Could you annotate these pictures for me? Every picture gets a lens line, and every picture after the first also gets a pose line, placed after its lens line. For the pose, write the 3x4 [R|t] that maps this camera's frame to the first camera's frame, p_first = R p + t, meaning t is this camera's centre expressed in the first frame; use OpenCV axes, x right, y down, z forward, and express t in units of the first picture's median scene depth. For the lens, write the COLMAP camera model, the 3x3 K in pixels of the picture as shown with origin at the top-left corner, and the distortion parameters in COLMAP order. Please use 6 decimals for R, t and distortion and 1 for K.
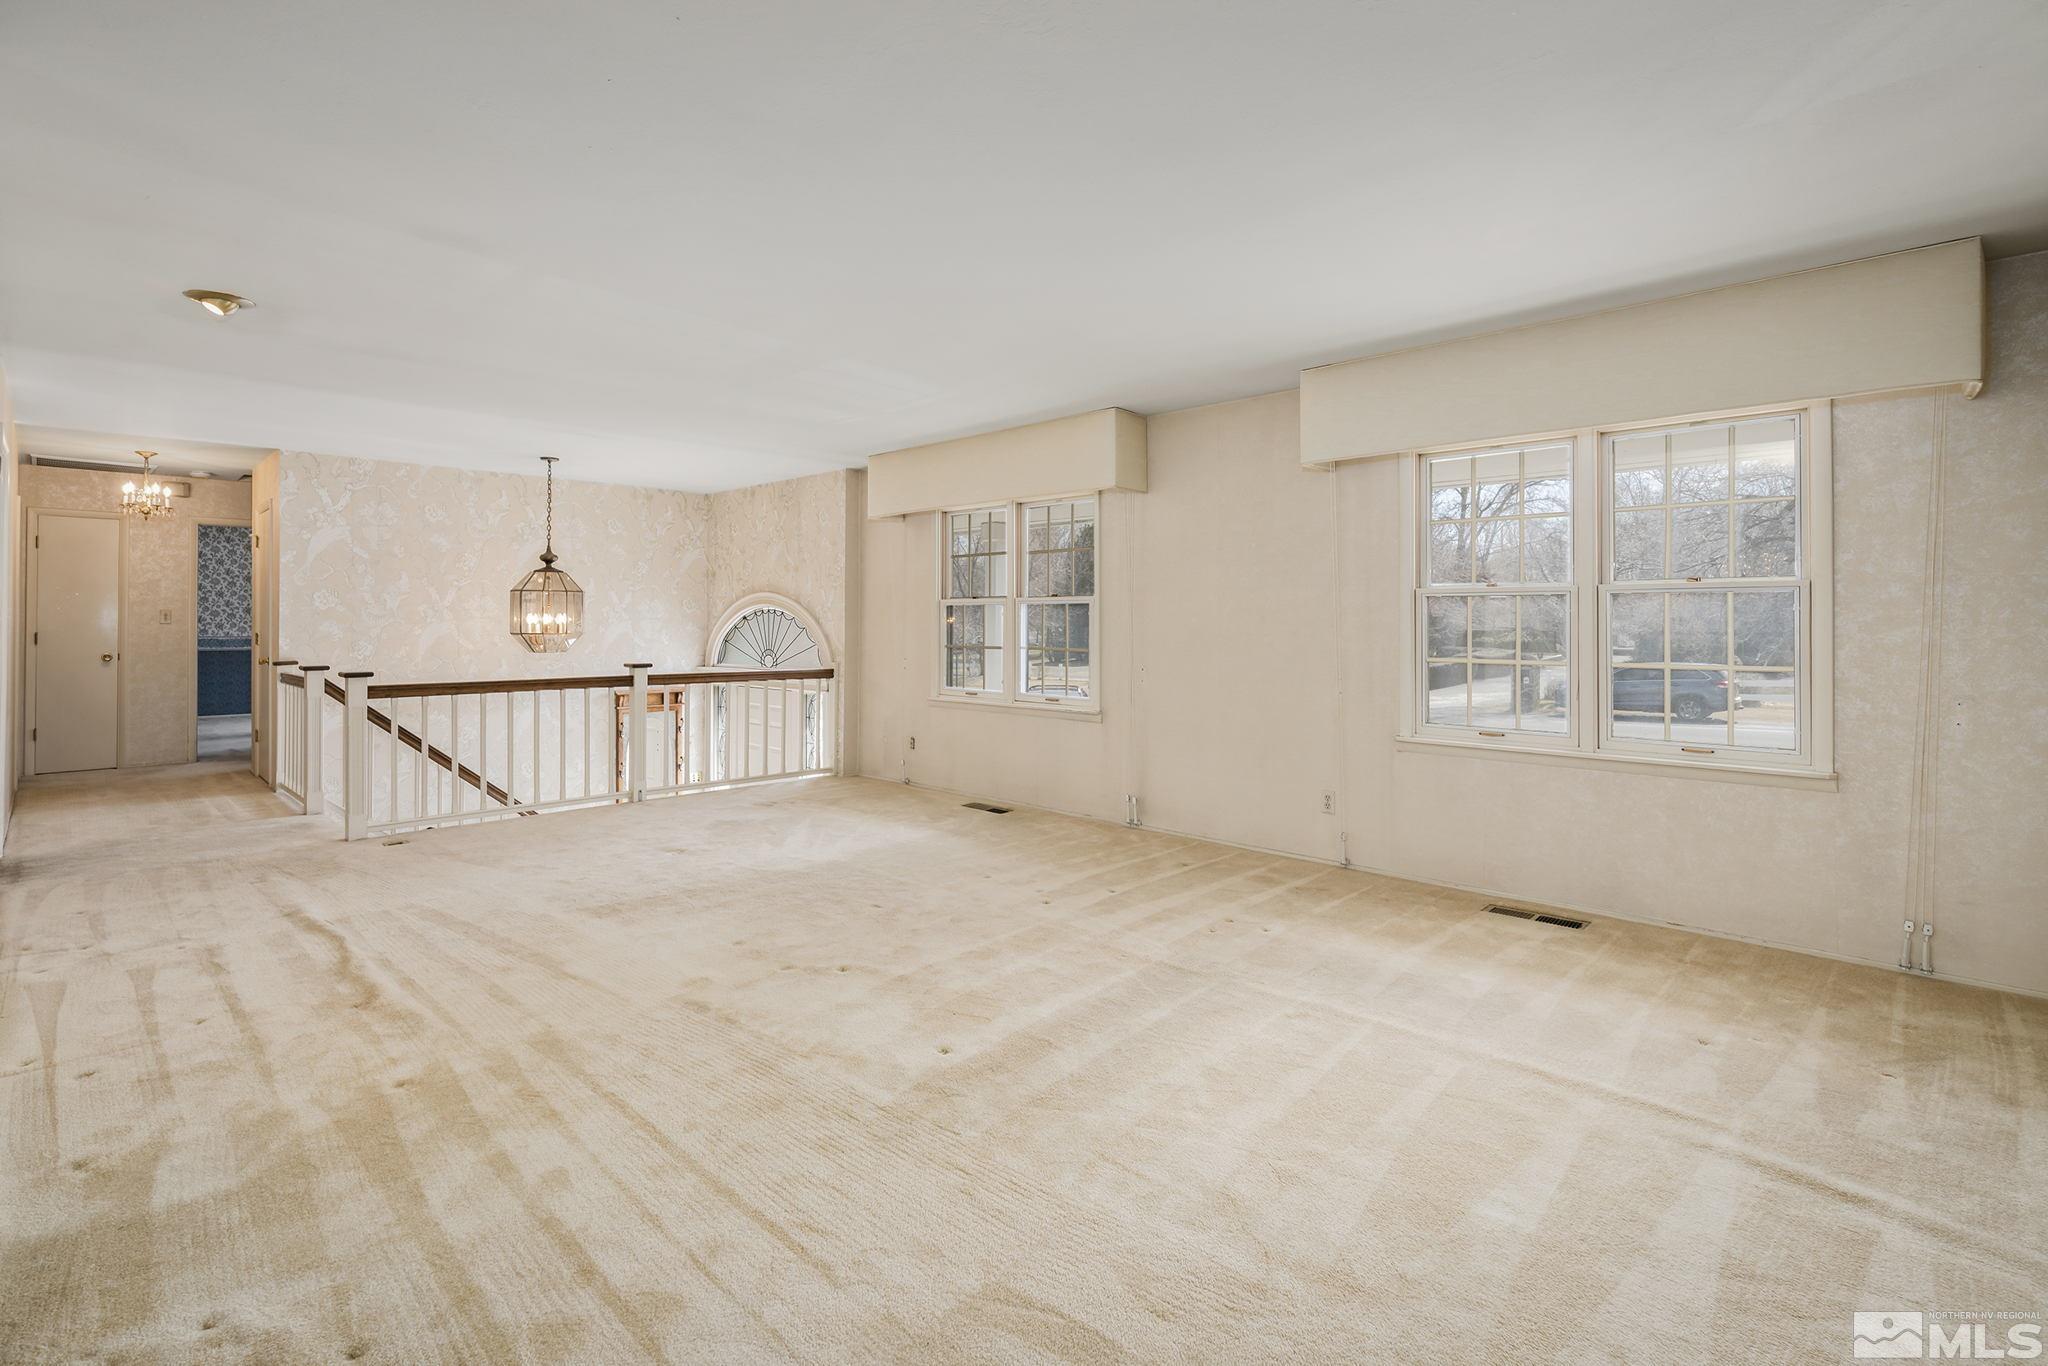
lens RADIAL K [[819.7, 0, 1024.5], [0, 819.7, 618.6], [0, 0, 1]] dist [-0.000774, -0.000042]
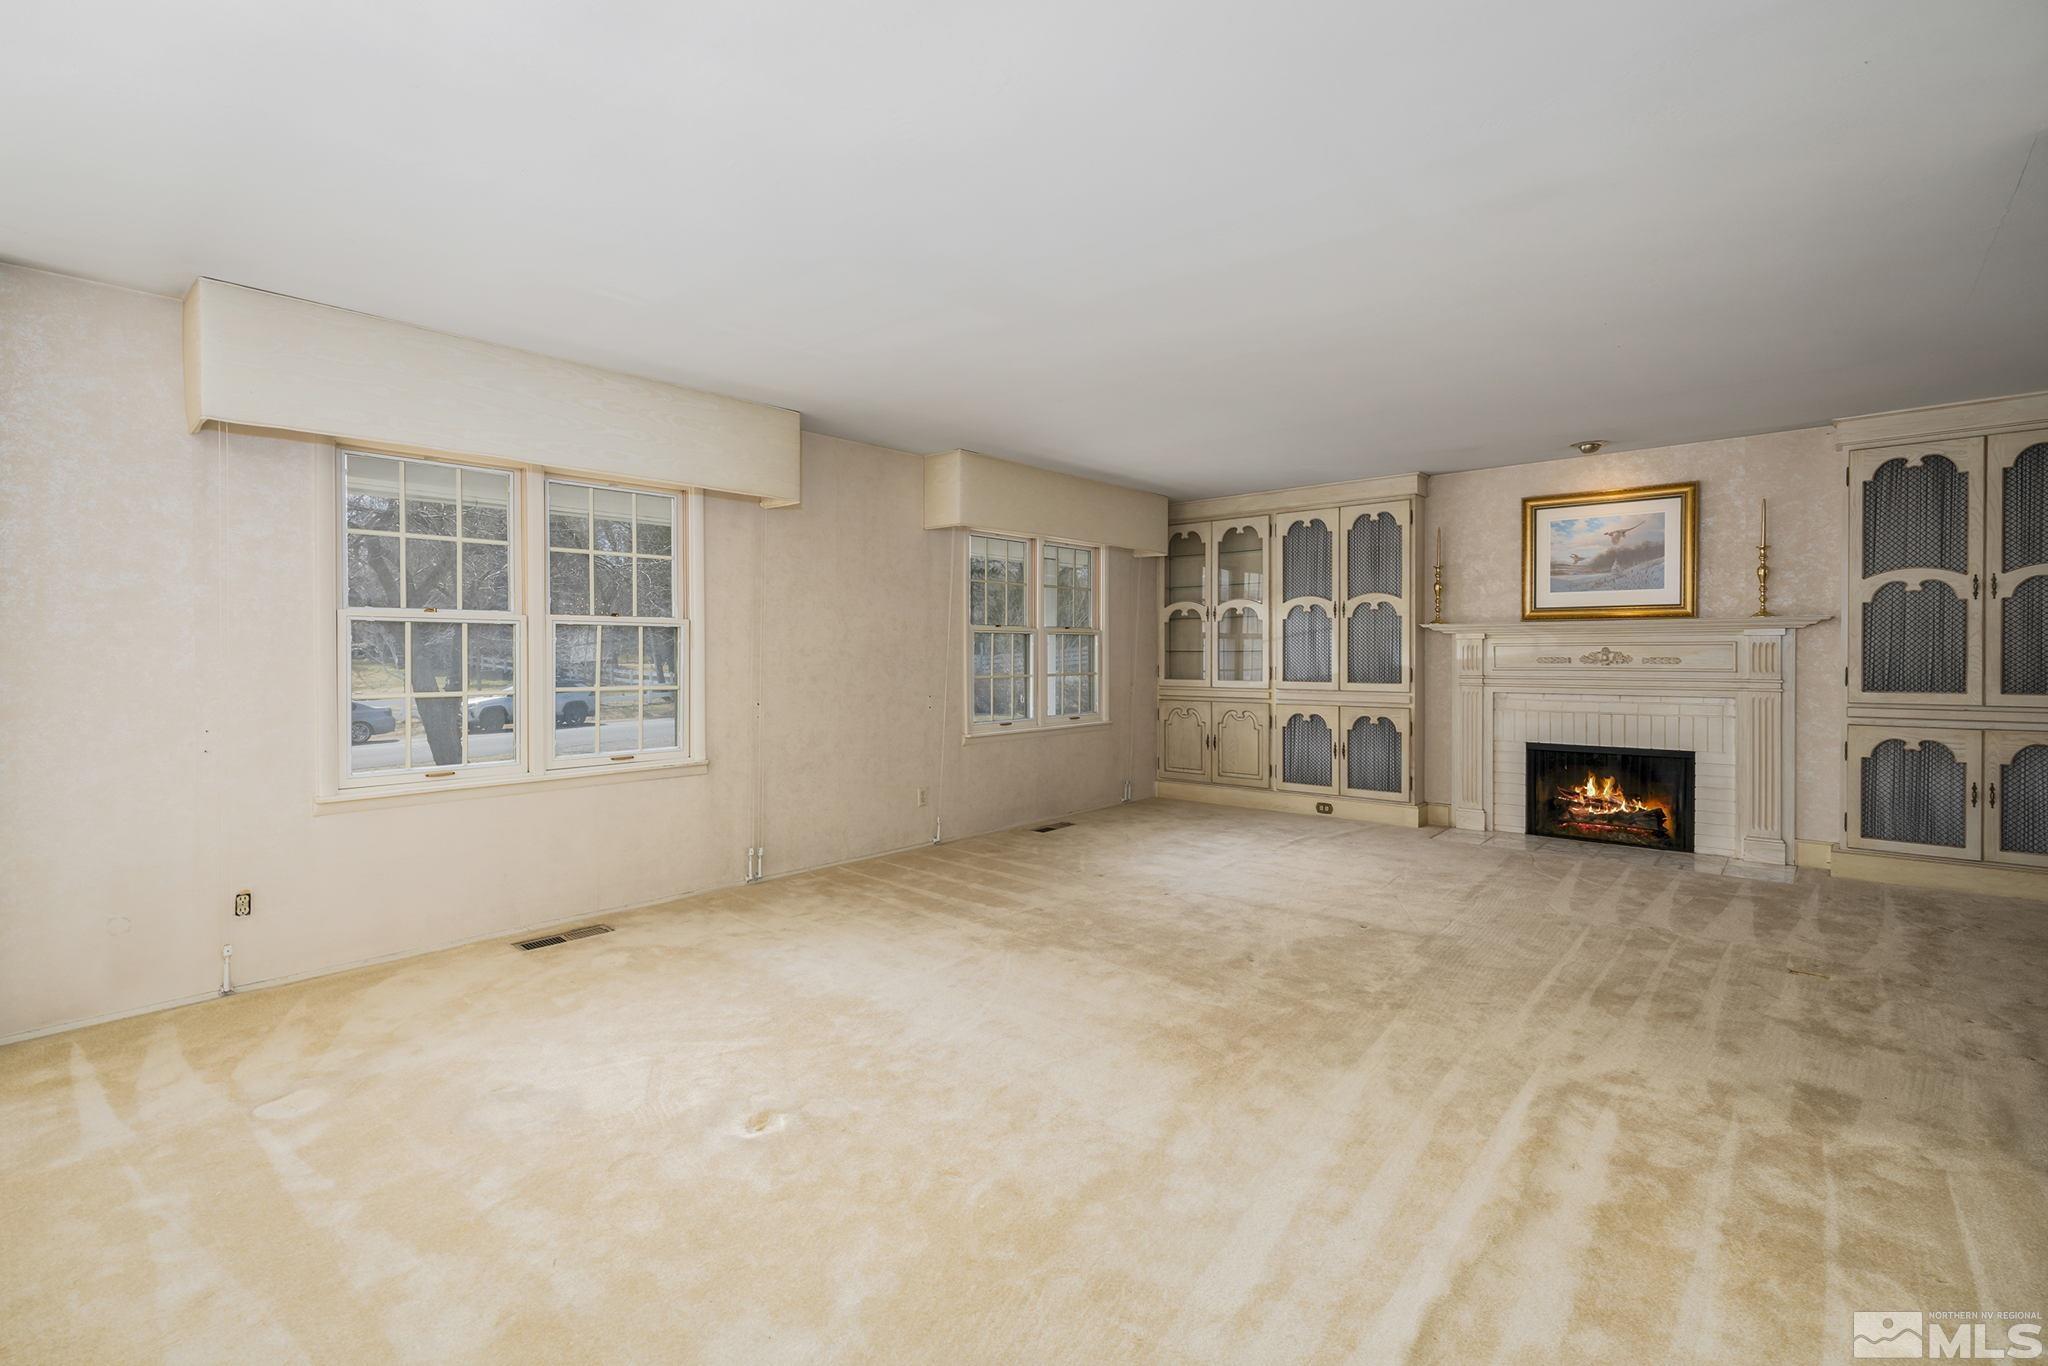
lens RADIAL K [[935.3, 0, 970.1], [0, 935.3, 665.4], [0, 0, 1]] dist [-0.001448, 0.000549]
pose [[0.044131, -0.013233, 0.998938, -0.653504], [-0.005857, 0.999892, 0.013504, 0.003814], [-0.999009, -0.006447, 0.044049, 0.554031]]
